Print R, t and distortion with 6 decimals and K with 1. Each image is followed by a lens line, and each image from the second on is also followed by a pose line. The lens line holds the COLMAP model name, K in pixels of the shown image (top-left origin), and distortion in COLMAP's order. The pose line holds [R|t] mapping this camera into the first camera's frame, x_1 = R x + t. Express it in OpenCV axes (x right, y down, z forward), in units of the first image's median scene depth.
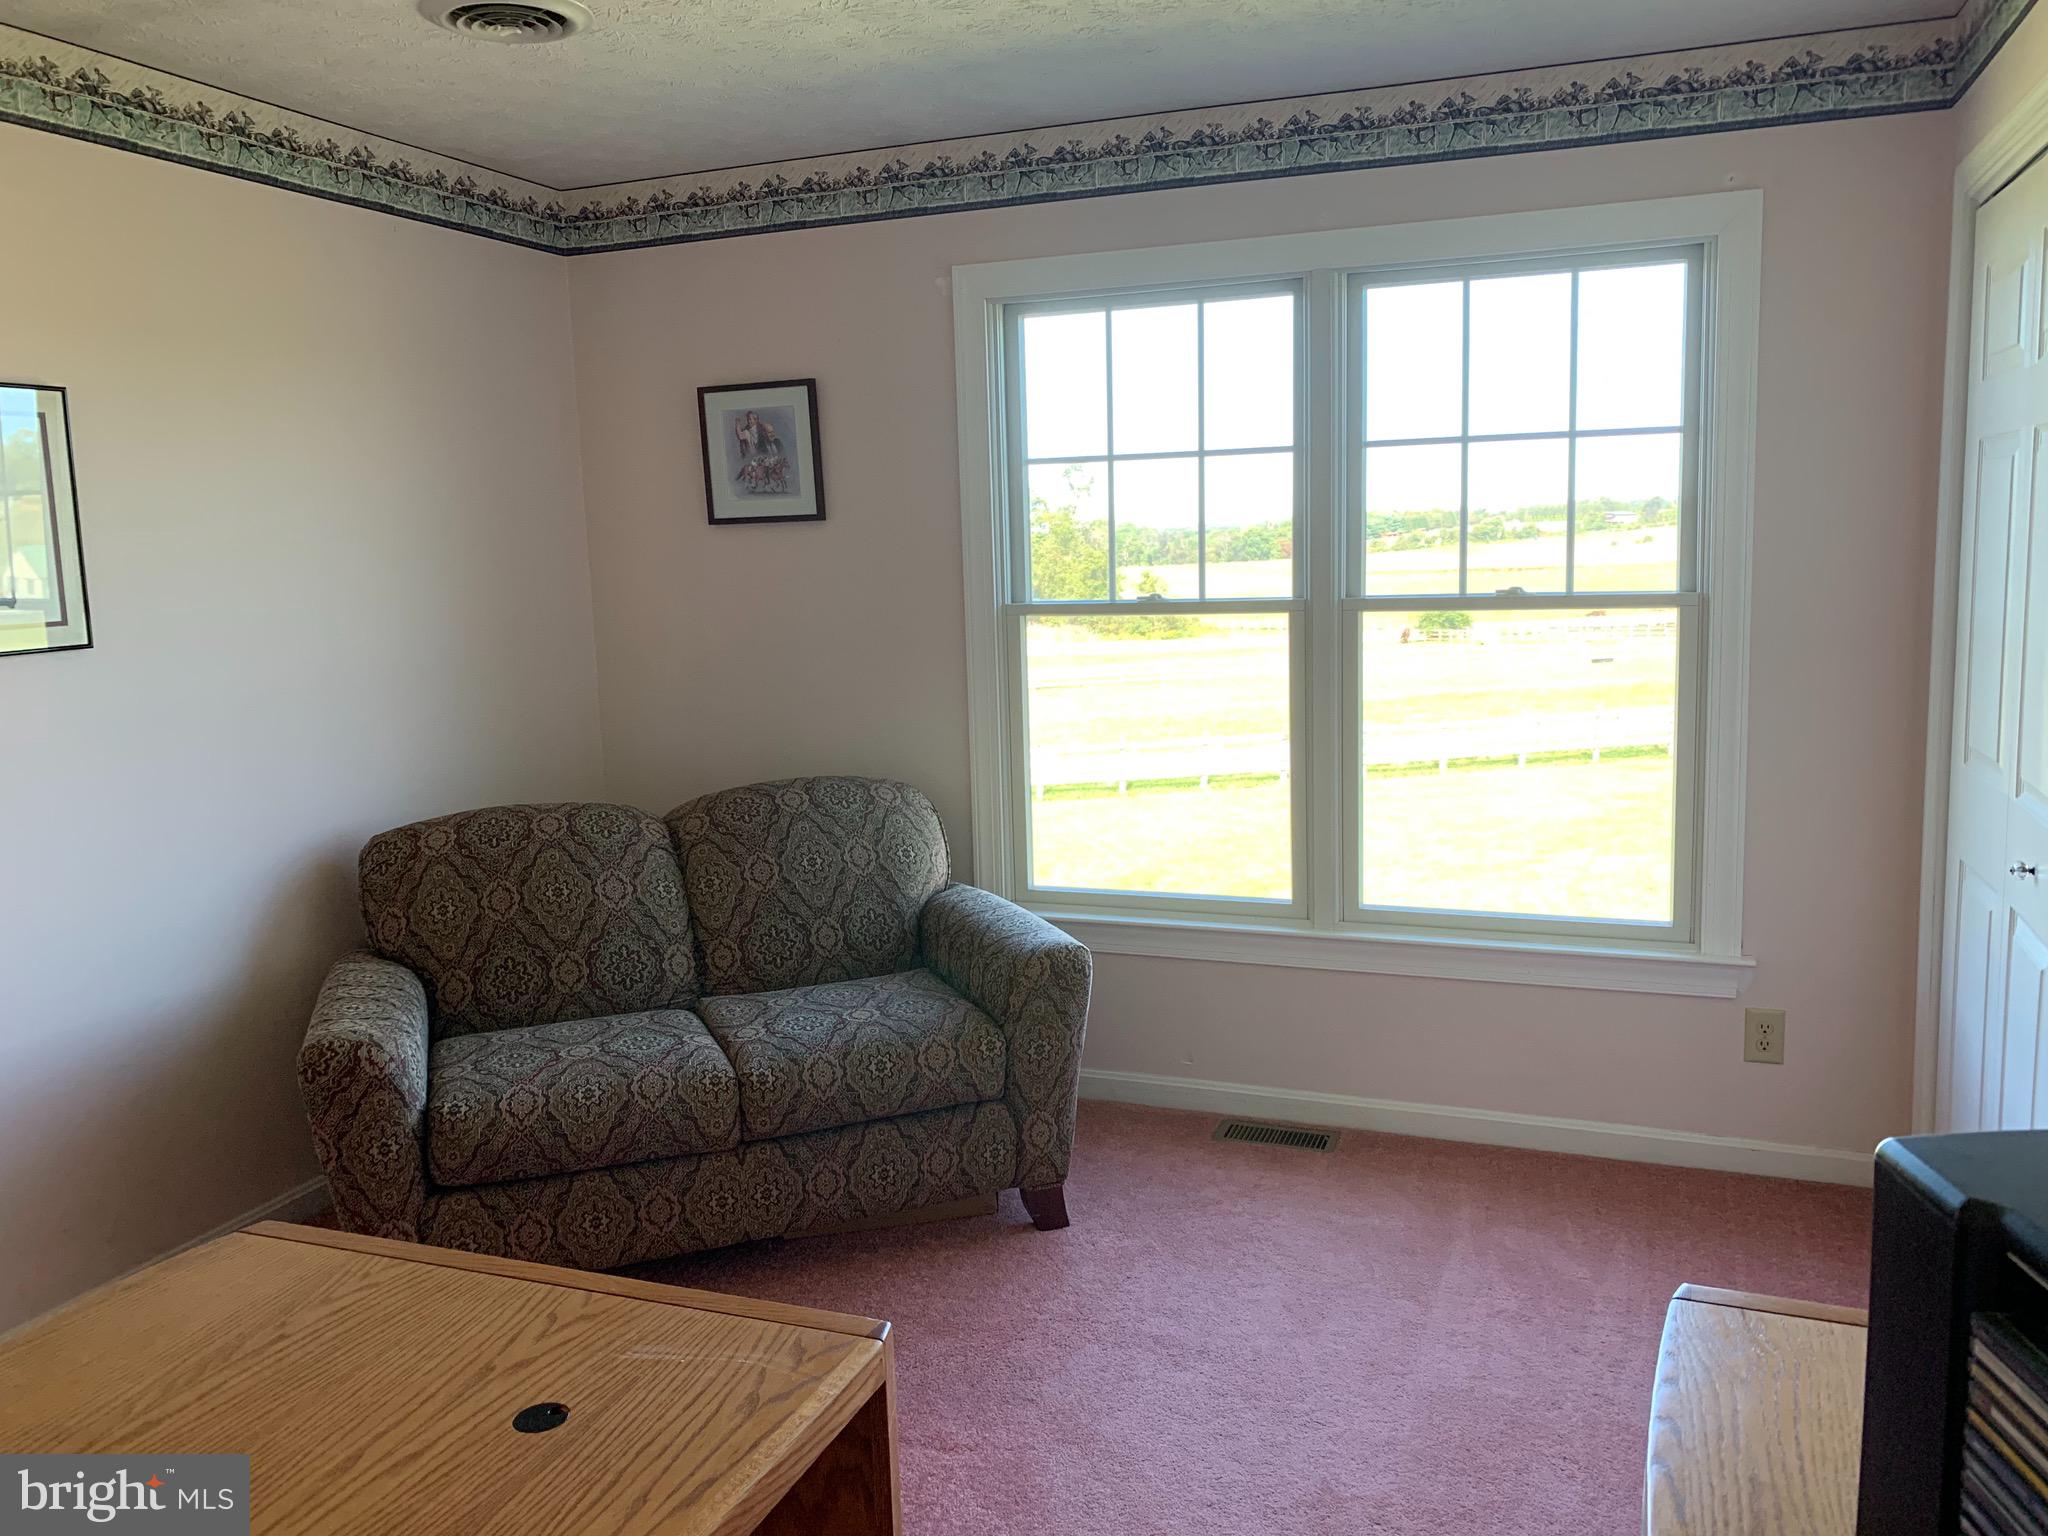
lens RADIAL K [[1580.6, 0, 1015.4], [0, 1580.6, 755.5], [0, 0, 1]] dist [0.002665, -0.009850]
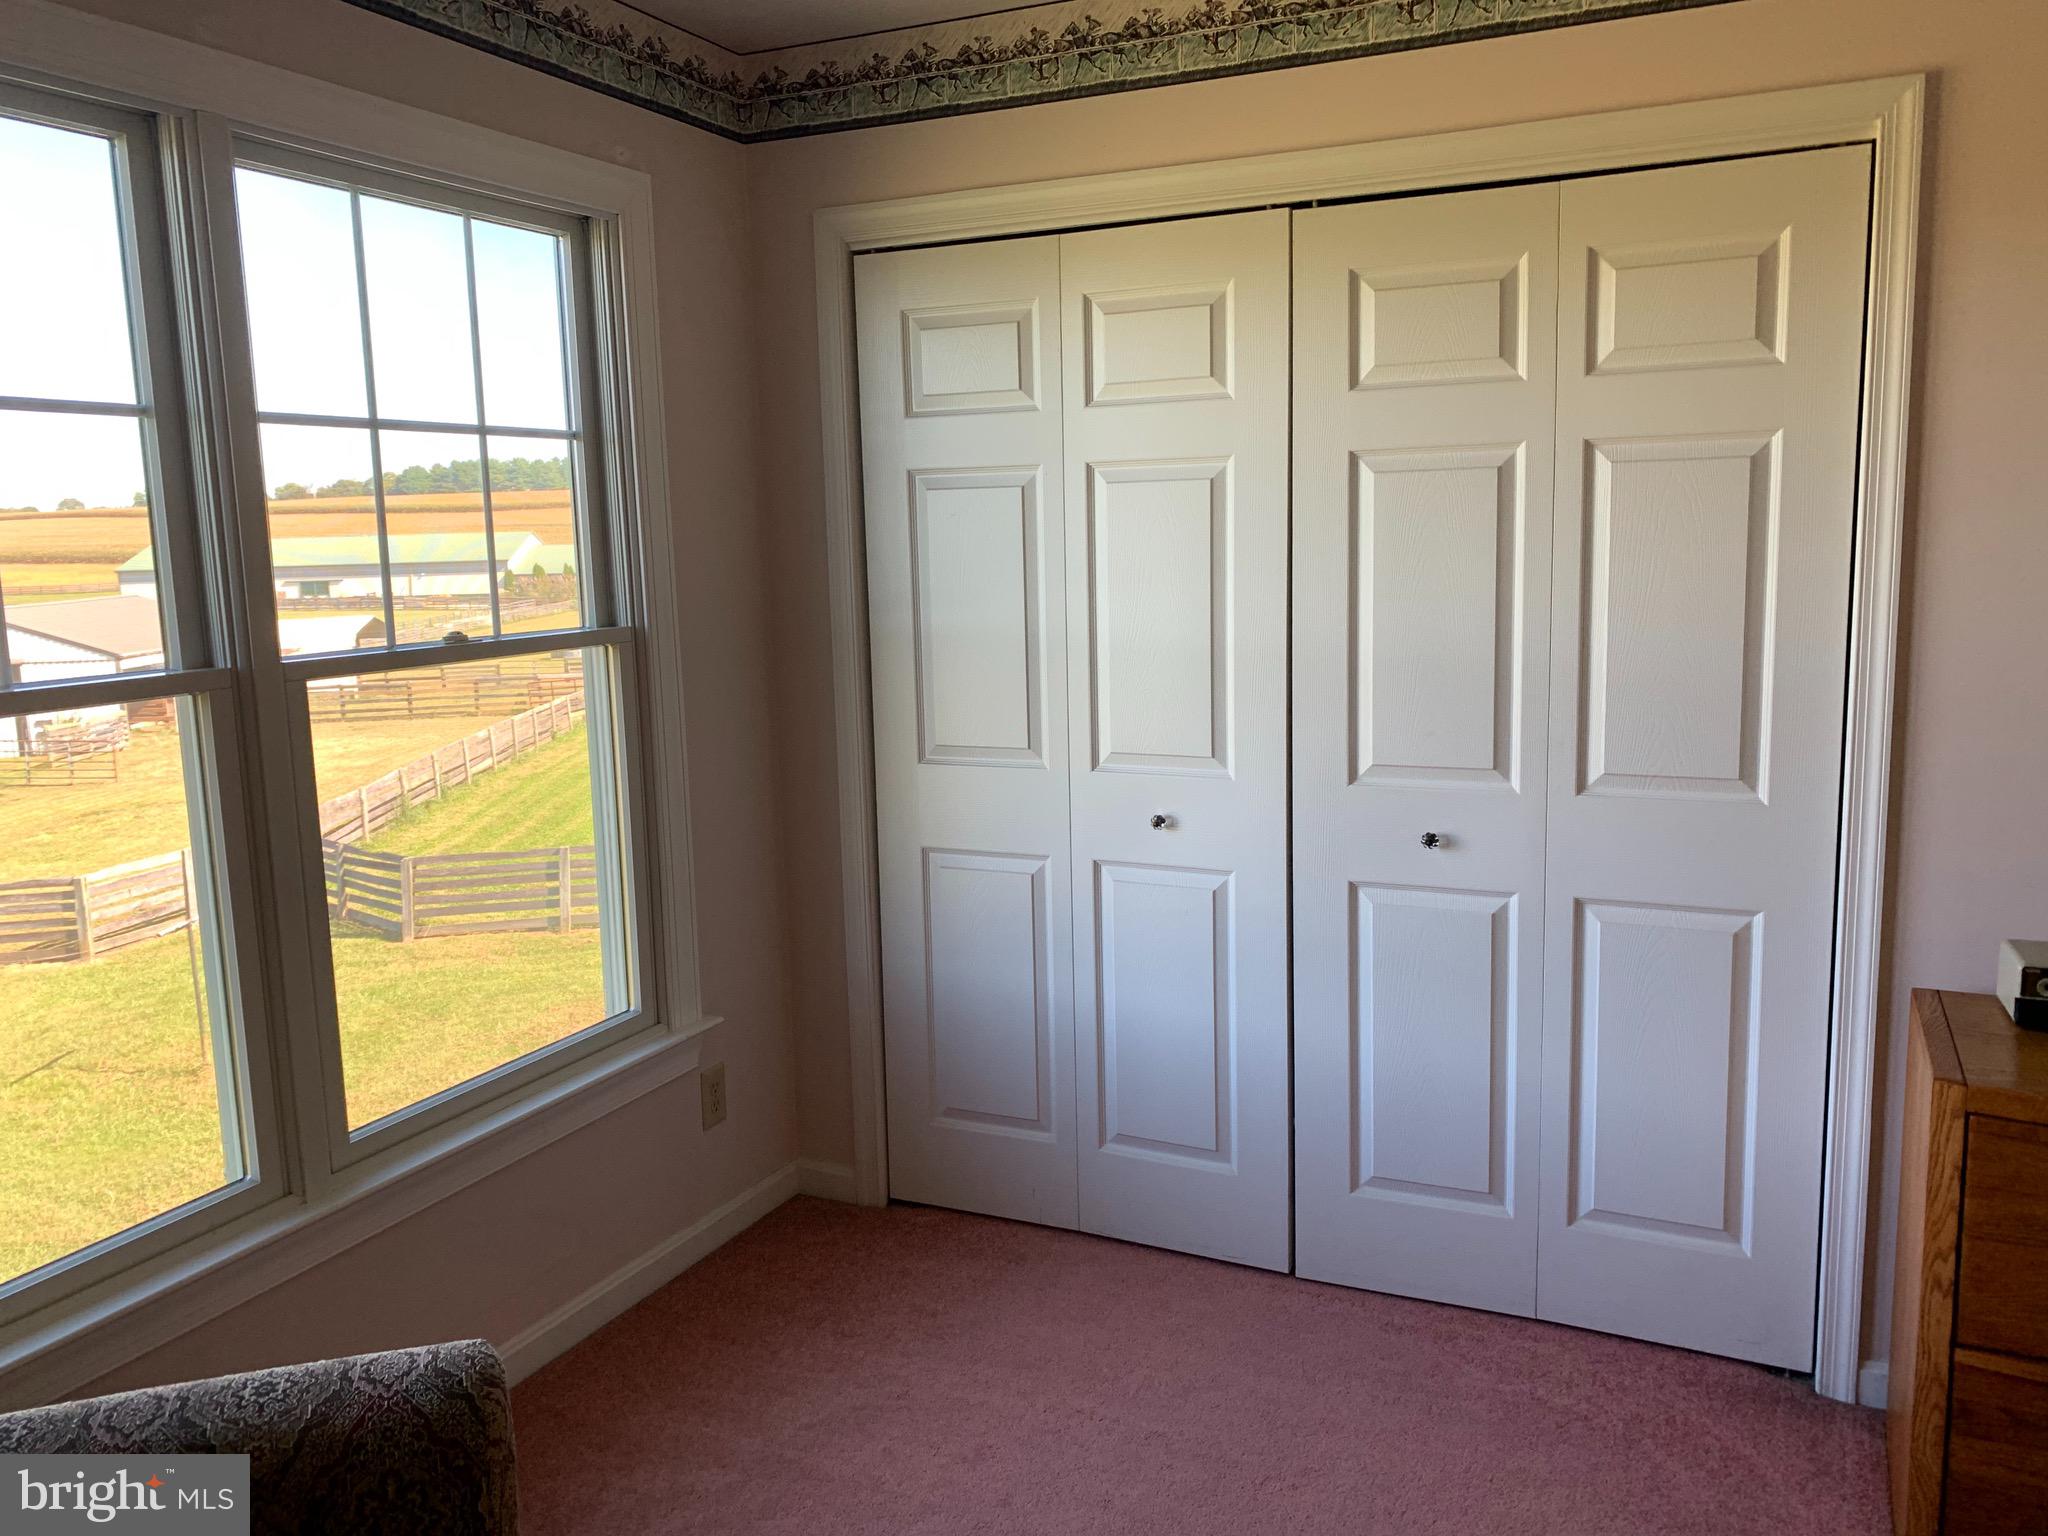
lens RADIAL K [[1580.6, 0, 1015.4], [0, 1580.6, 755.5], [0, 0, 1]] dist [0.002665, -0.009850]
pose [[0.092038, -0.118268, 0.988707, -0.396184], [0.164028, 0.981158, 0.102095, -0.082661], [-0.982153, 0.152779, 0.109703, 0.677883]]
